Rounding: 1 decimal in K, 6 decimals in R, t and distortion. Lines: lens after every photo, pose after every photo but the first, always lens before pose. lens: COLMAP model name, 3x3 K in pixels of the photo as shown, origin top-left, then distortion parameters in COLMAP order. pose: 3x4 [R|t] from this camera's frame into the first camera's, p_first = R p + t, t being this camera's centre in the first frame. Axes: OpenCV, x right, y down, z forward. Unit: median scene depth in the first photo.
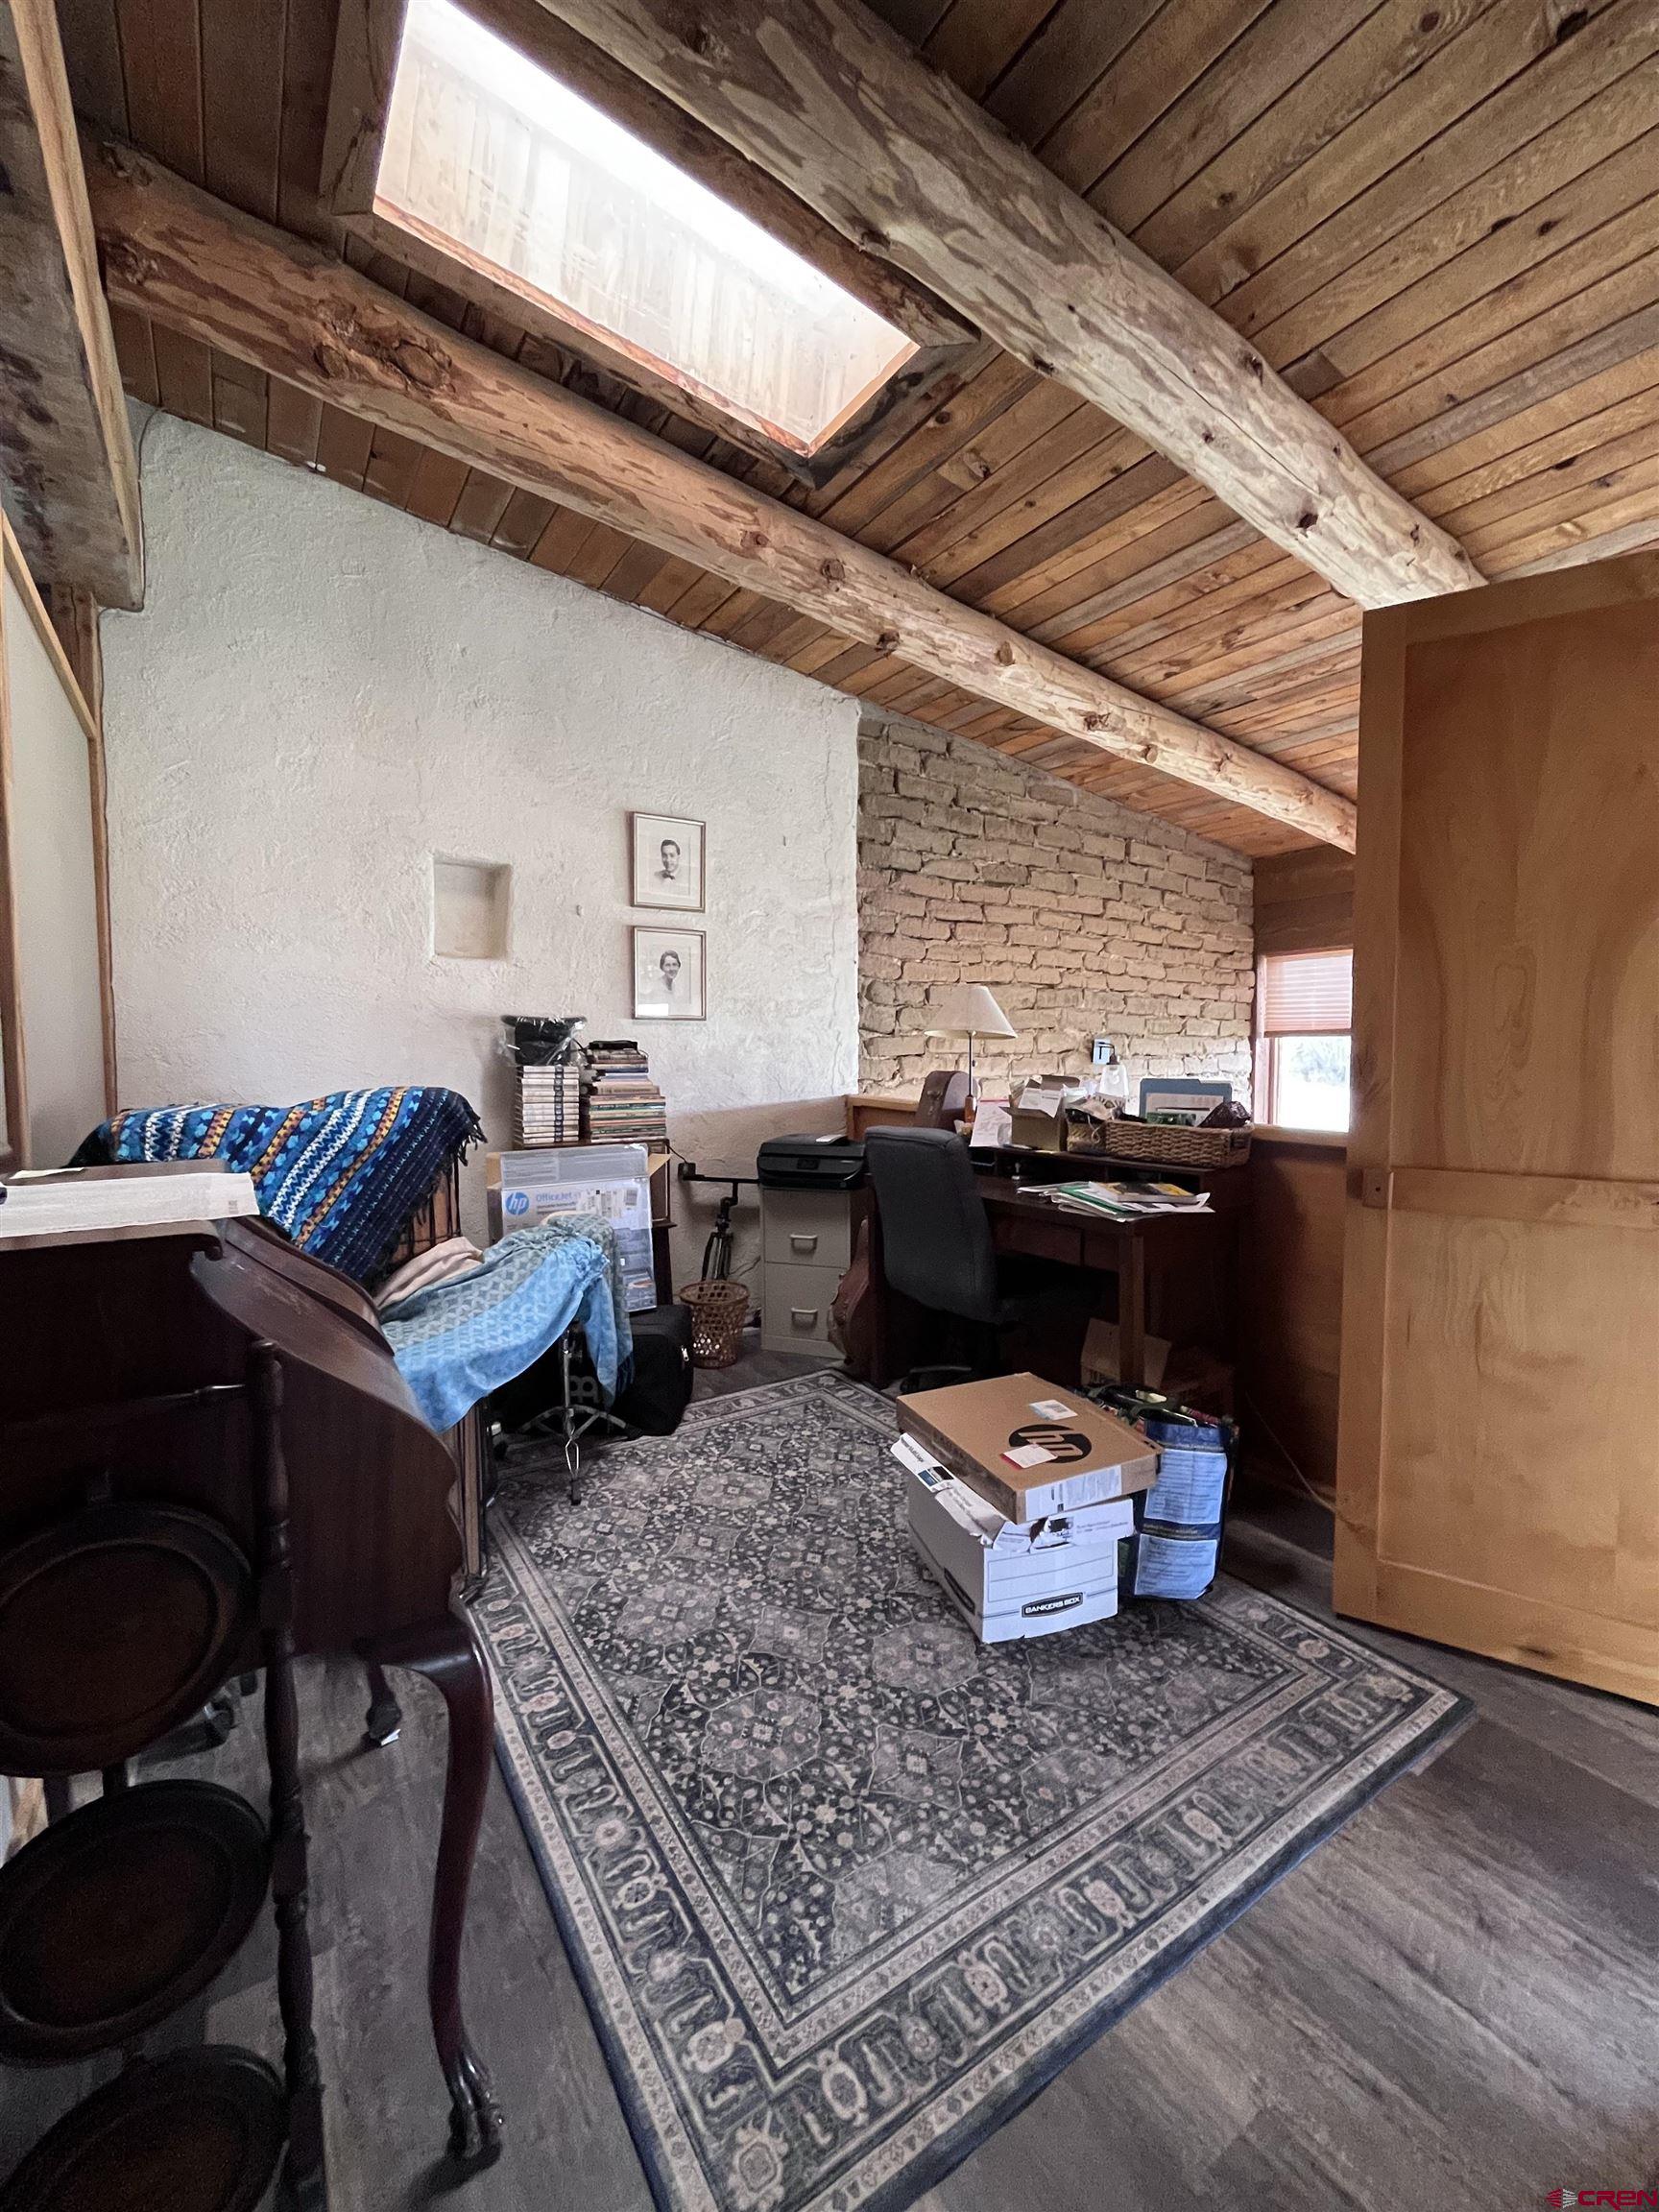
lens RADIAL K [[895.3, 0, 826.6], [0, 895.3, 1101.3], [0, 0, 1]] dist [-0.002465, -0.001105]
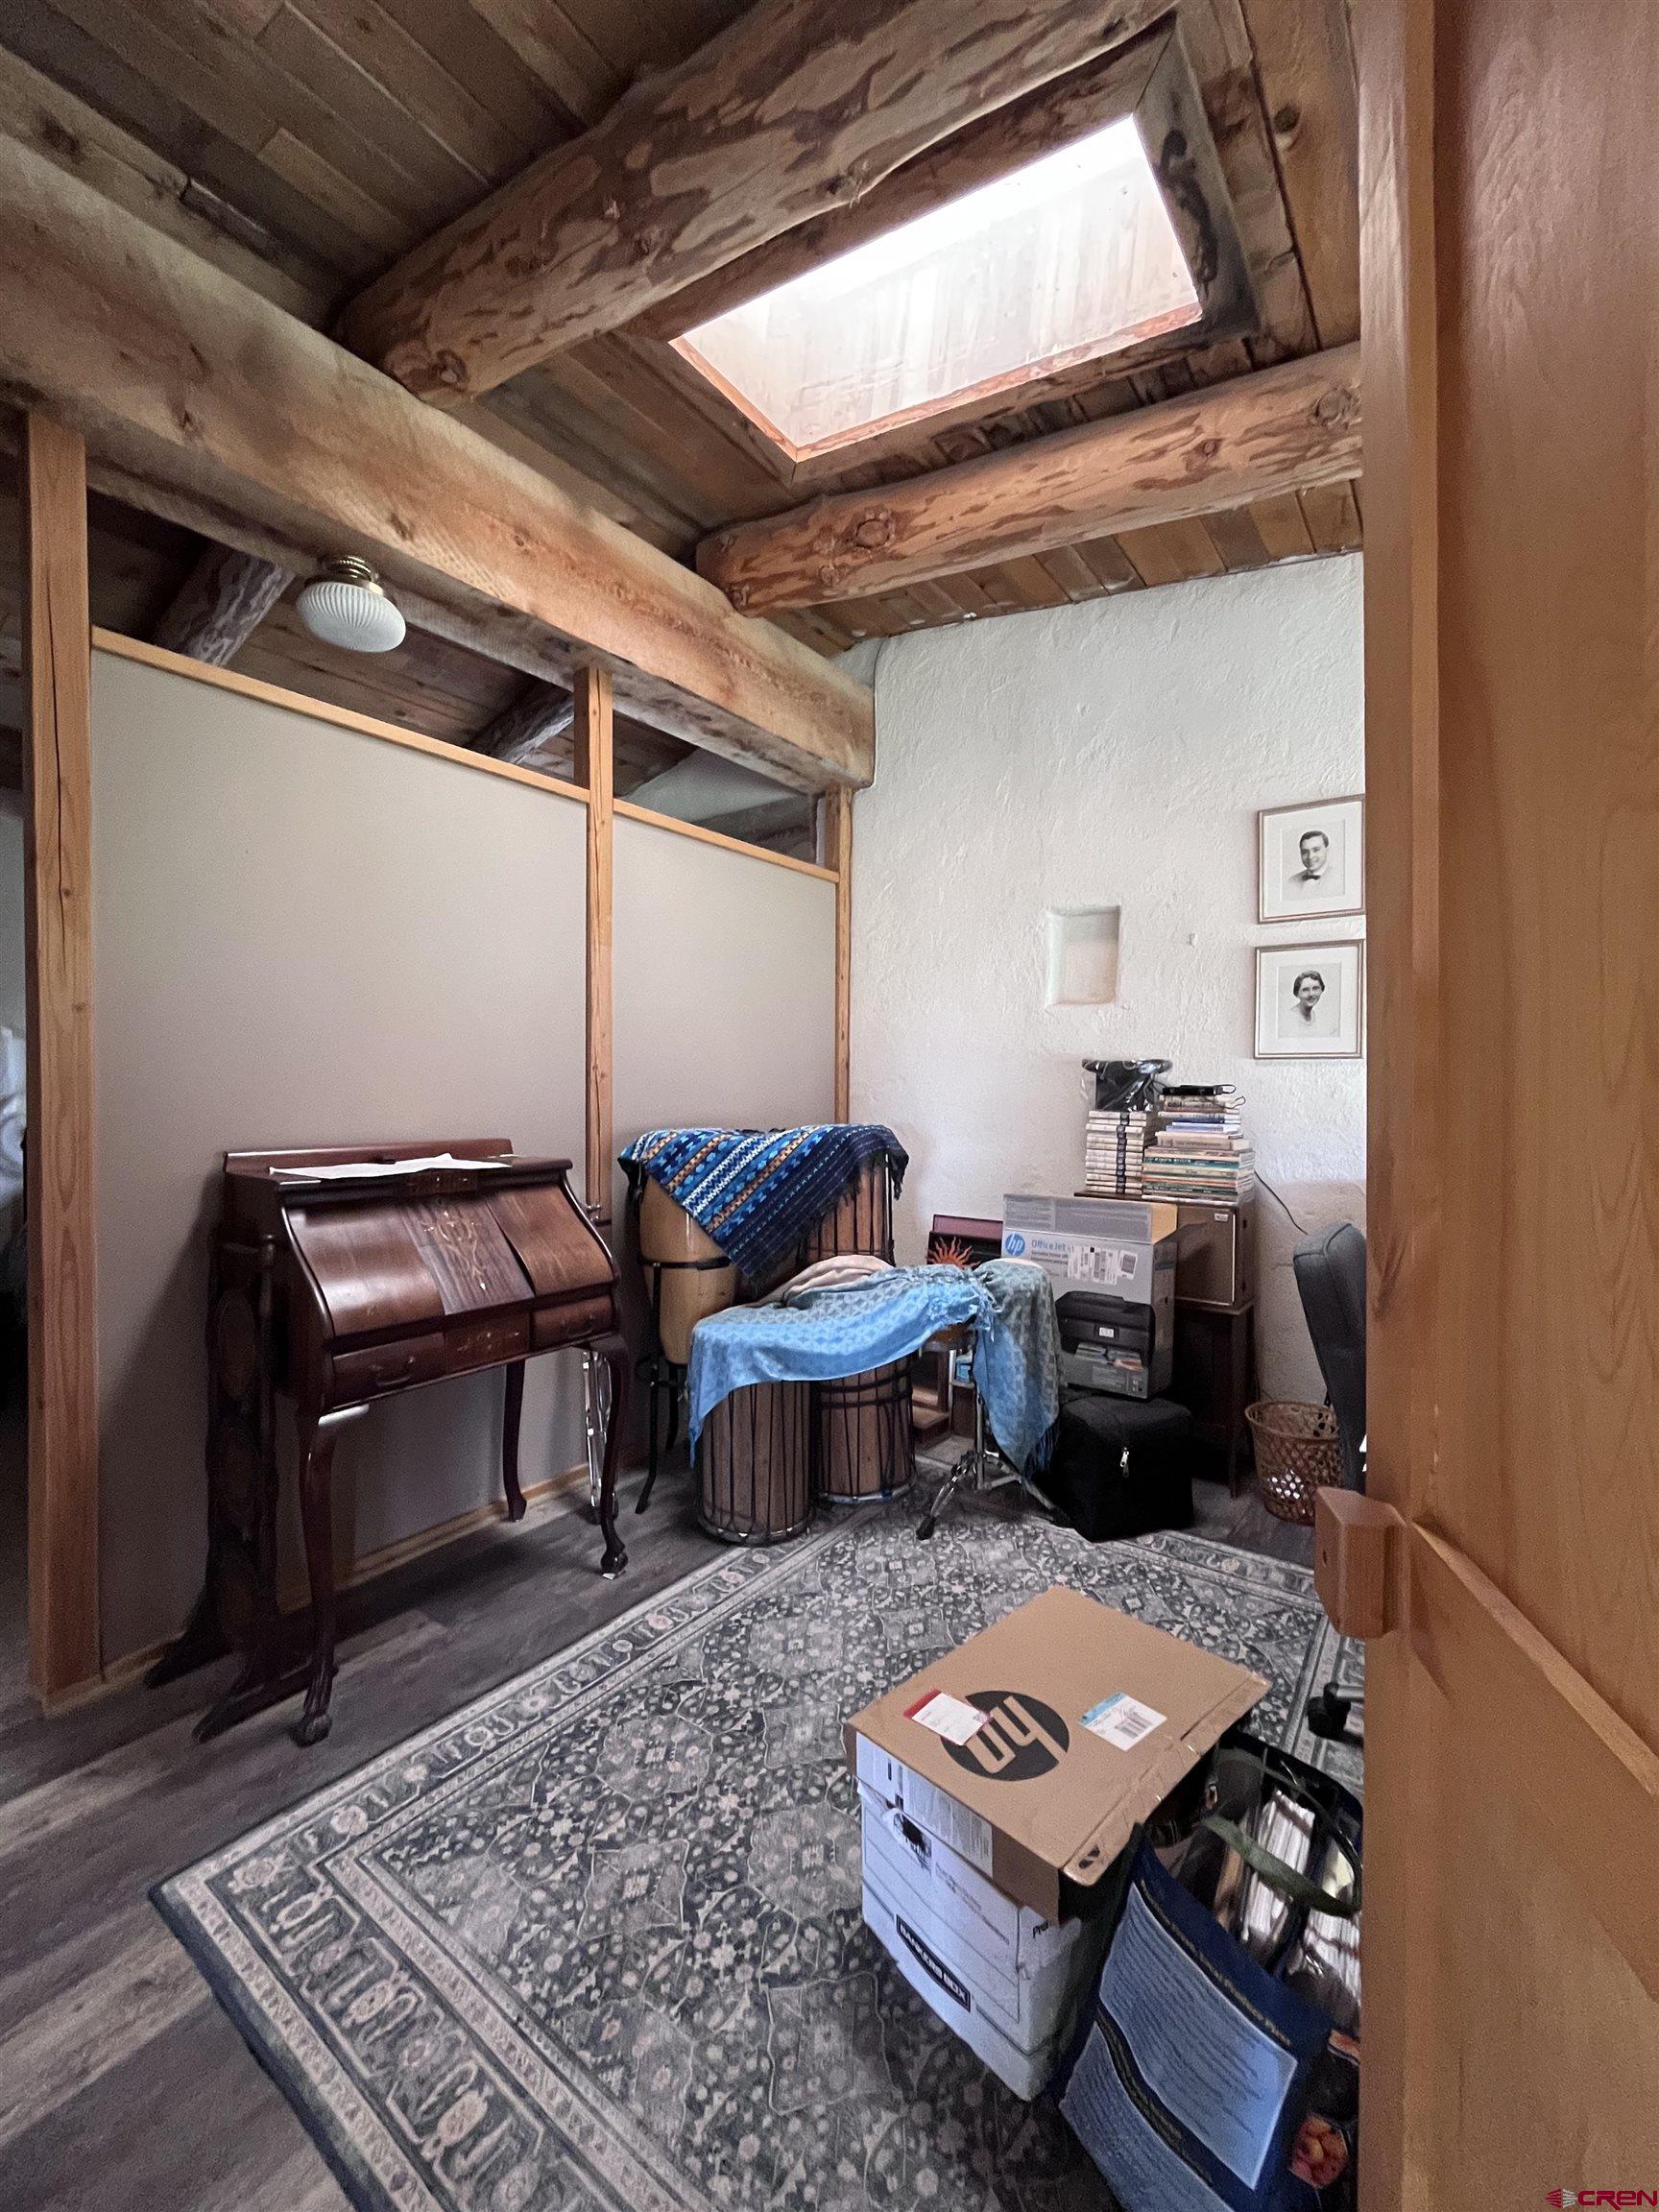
lens RADIAL K [[895.3, 0, 831.6], [0, 895.3, 1101.7], [0, 0, 1]] dist [-0.002465, -0.001105]
pose [[0.356607, 0.023633, -0.933956, 0.863869], [-0.061155, 0.998126, 0.001906, -0.061752], [0.932251, 0.056436, 0.357384, 0.701103]]
